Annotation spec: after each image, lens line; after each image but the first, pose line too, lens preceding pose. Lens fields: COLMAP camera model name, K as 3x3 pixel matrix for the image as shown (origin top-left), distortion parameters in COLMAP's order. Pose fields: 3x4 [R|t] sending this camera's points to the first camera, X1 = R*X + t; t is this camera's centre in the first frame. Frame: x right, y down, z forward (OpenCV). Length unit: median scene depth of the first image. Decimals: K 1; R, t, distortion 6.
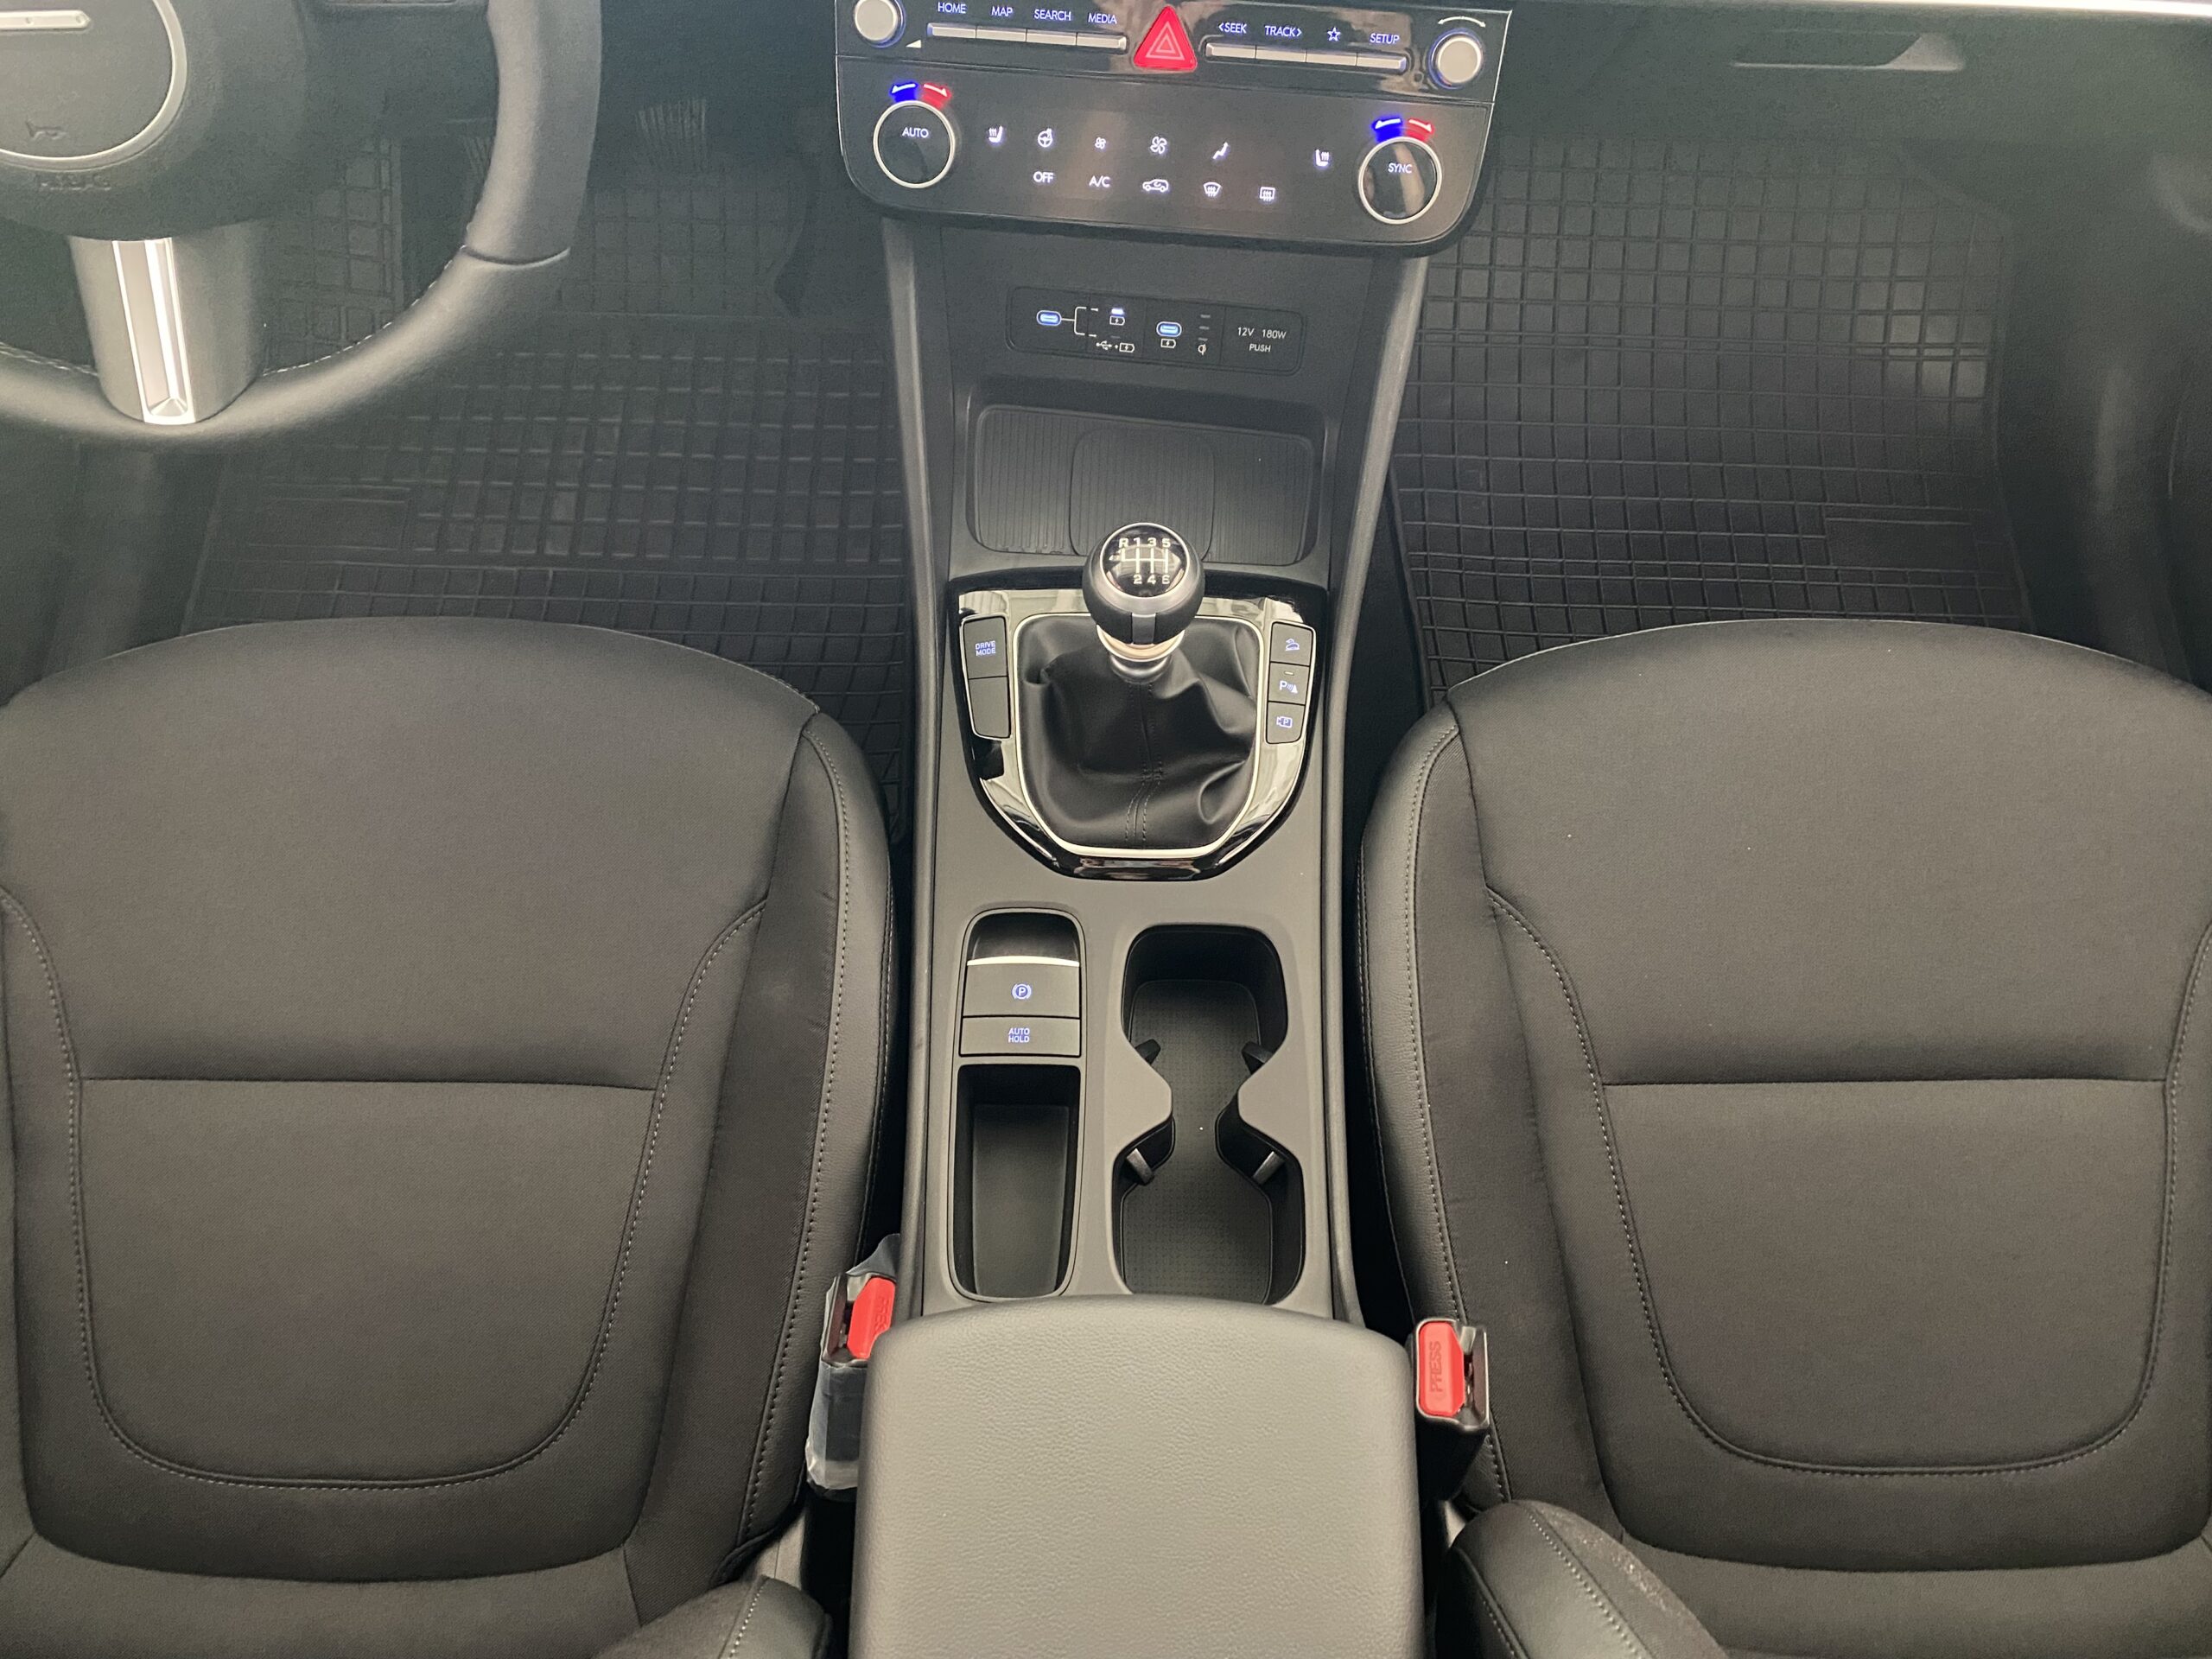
lens RADIAL K [[1673.2, 0, 1081.3], [0, 1673.2, 838.4], [0, 0, 1]] dist [0.005597, -0.002779]
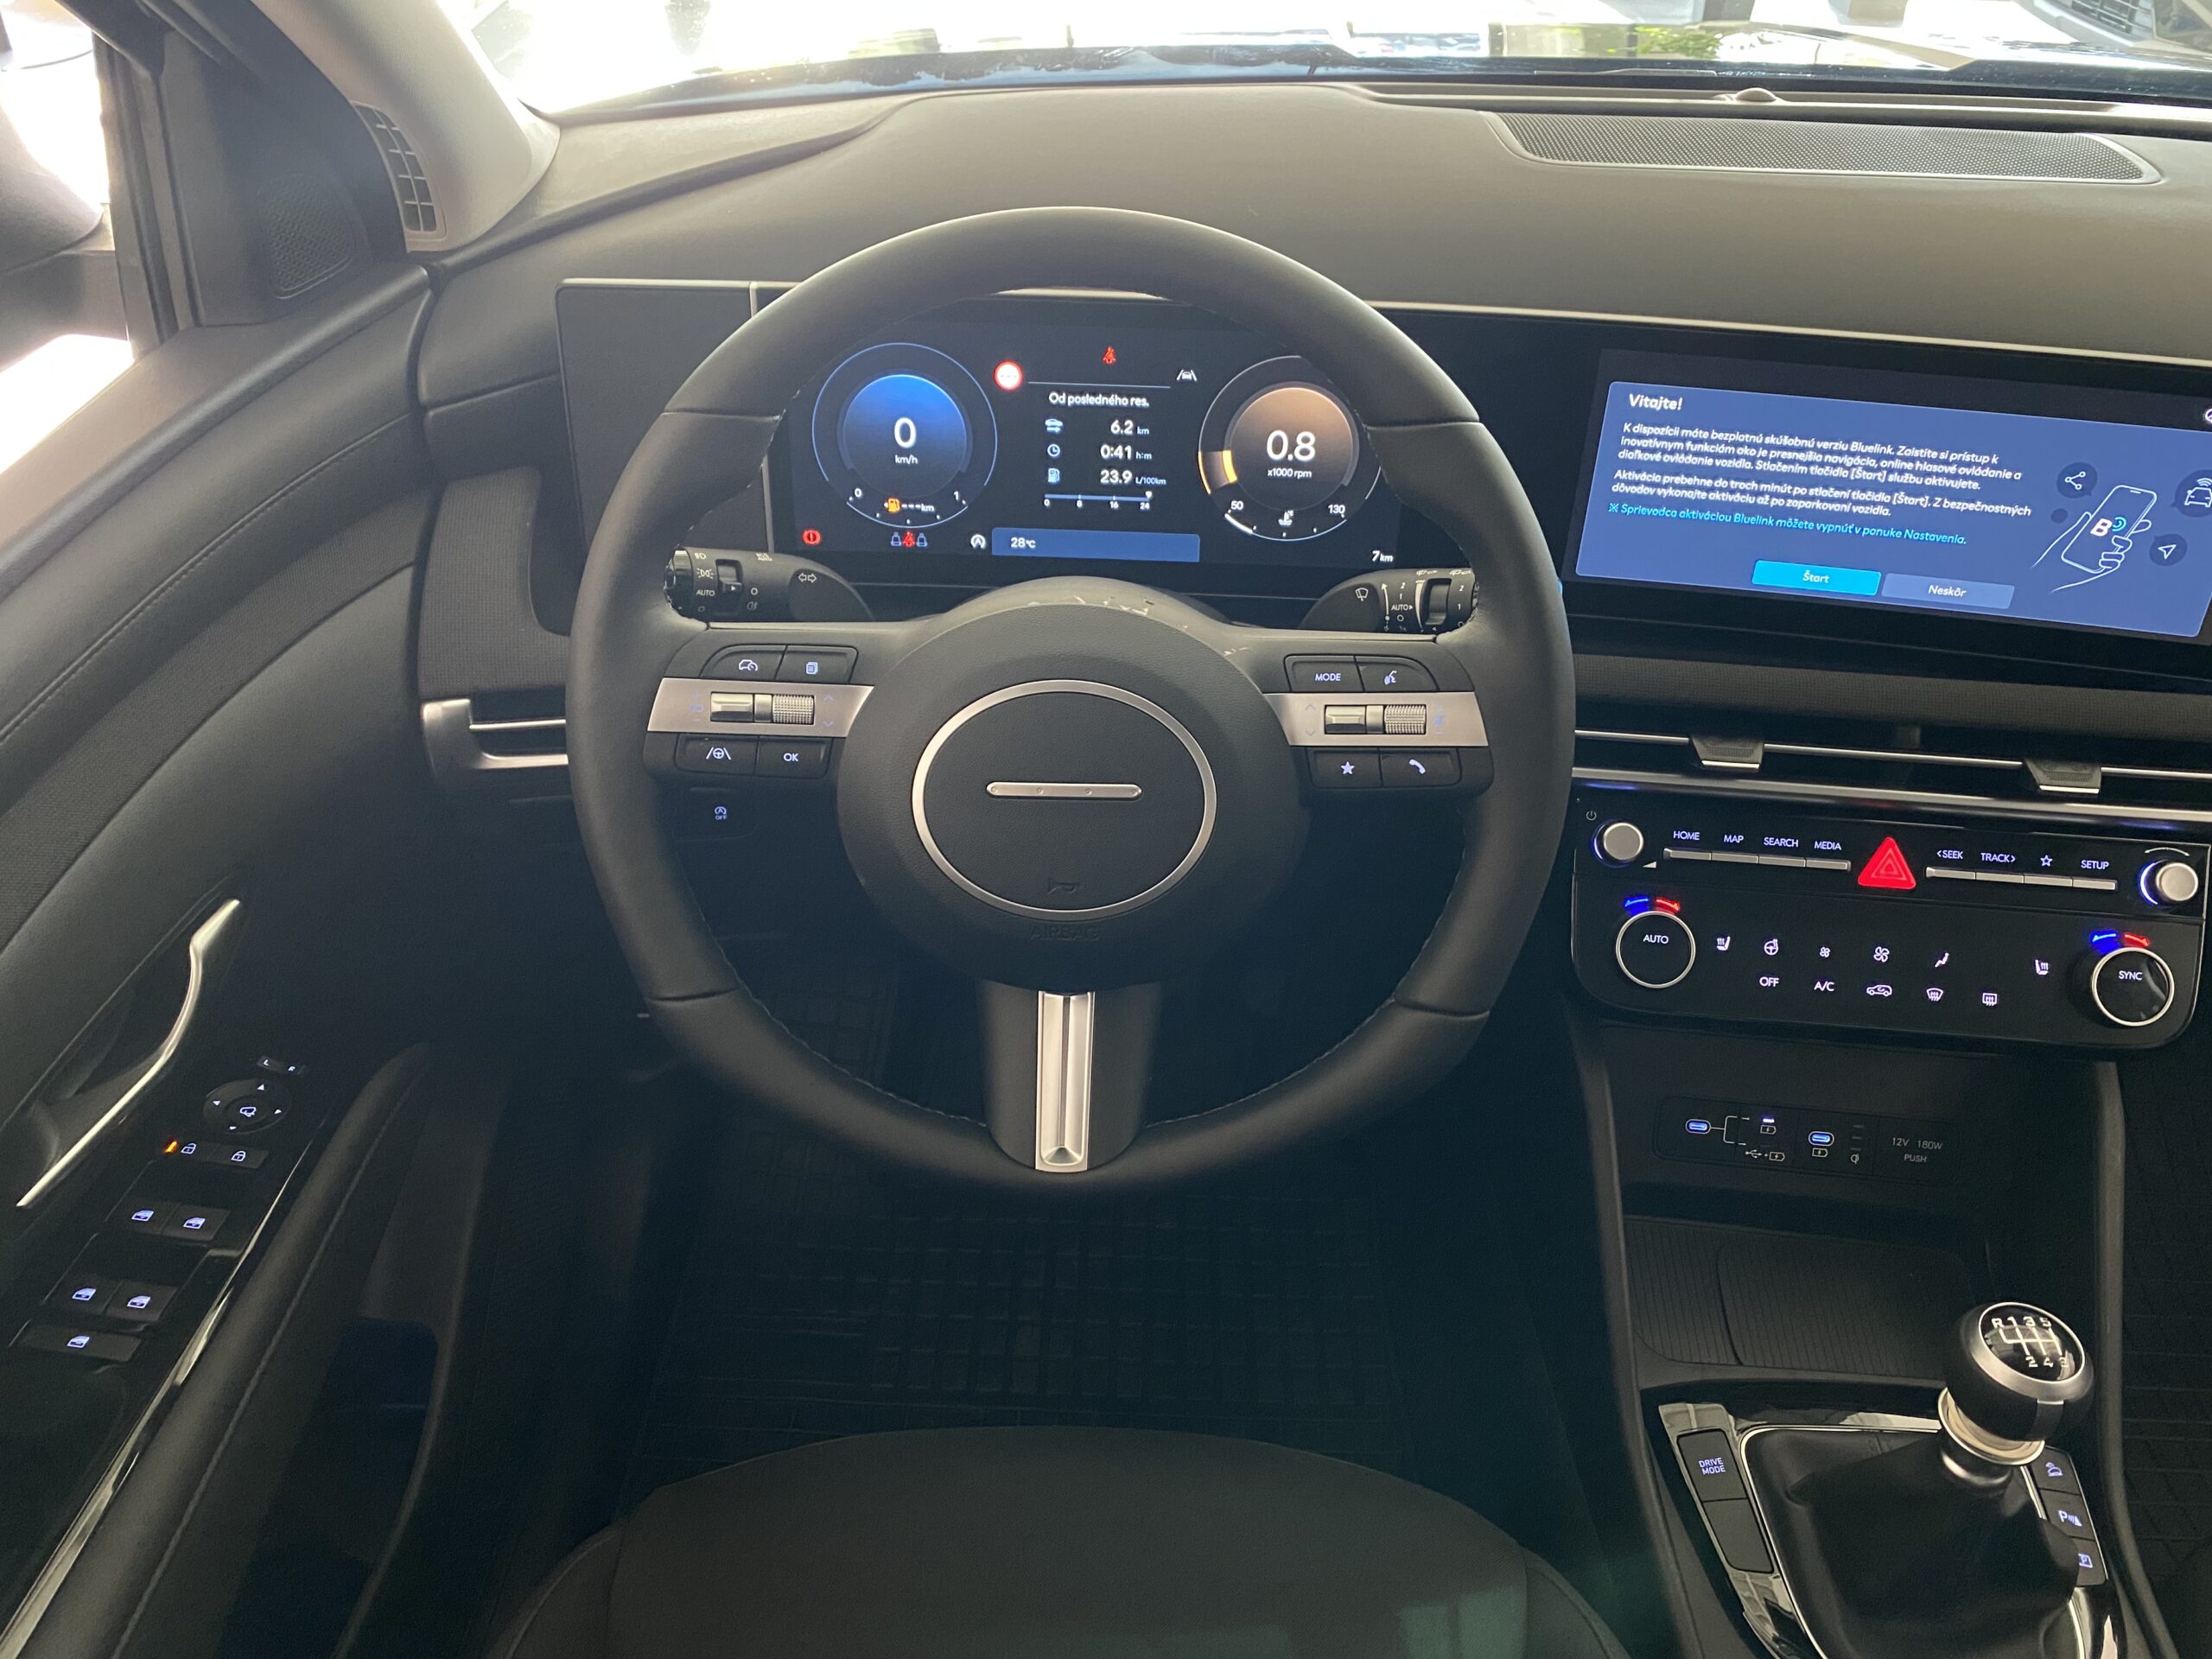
lens RADIAL K [[1676.0, 0, 1088.3], [0, 1676.0, 828.7], [0, 0, 1]] dist [0.068816, -0.112077]
pose [[0.999873, 0.014822, 0.005917, -0.457114], [-0.009649, 0.856769, -0.515611, 0.072972], [-0.012712, 0.515488, 0.856803, 0.049998]]
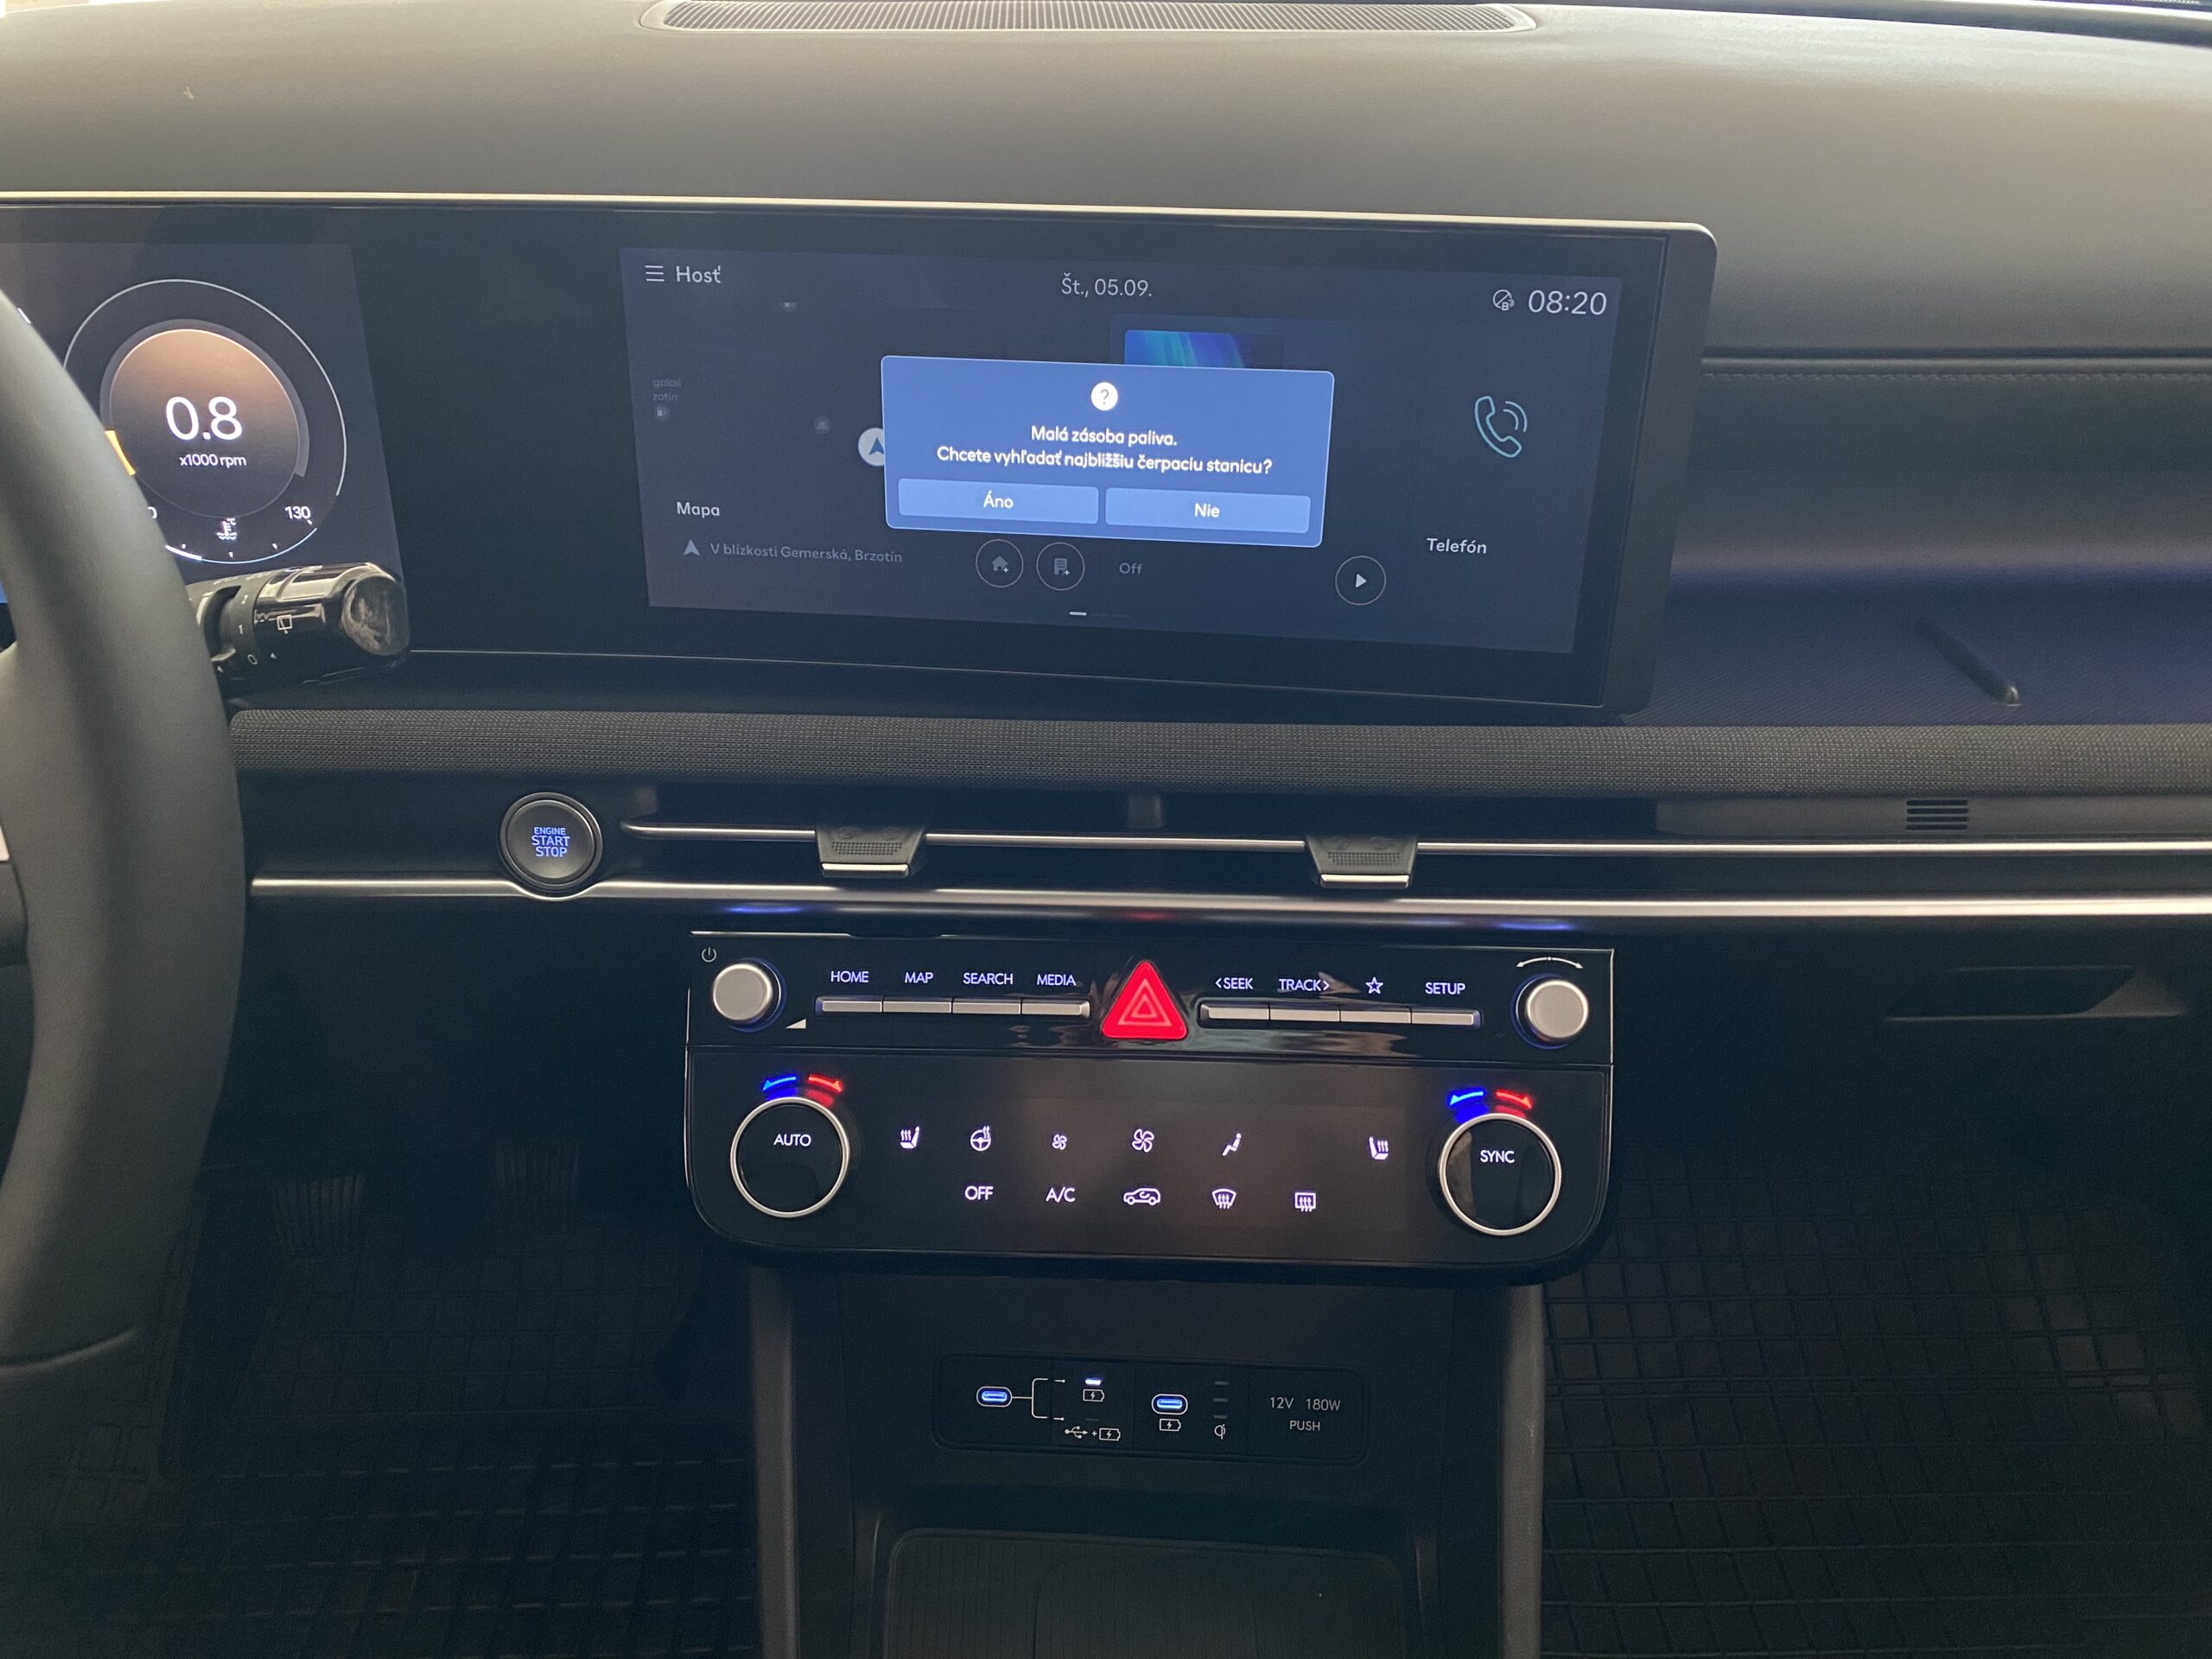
lens RADIAL K [[1676.0, 0, 1088.3], [0, 1676.0, 828.7], [0, 0, 1]] dist [0.068816, -0.112077]
pose [[0.998542, -0.036255, 0.040003, 0.000060], [0.052697, 0.815548, -0.576285, -0.116027], [-0.011732, 0.577552, 0.816269, 0.348951]]
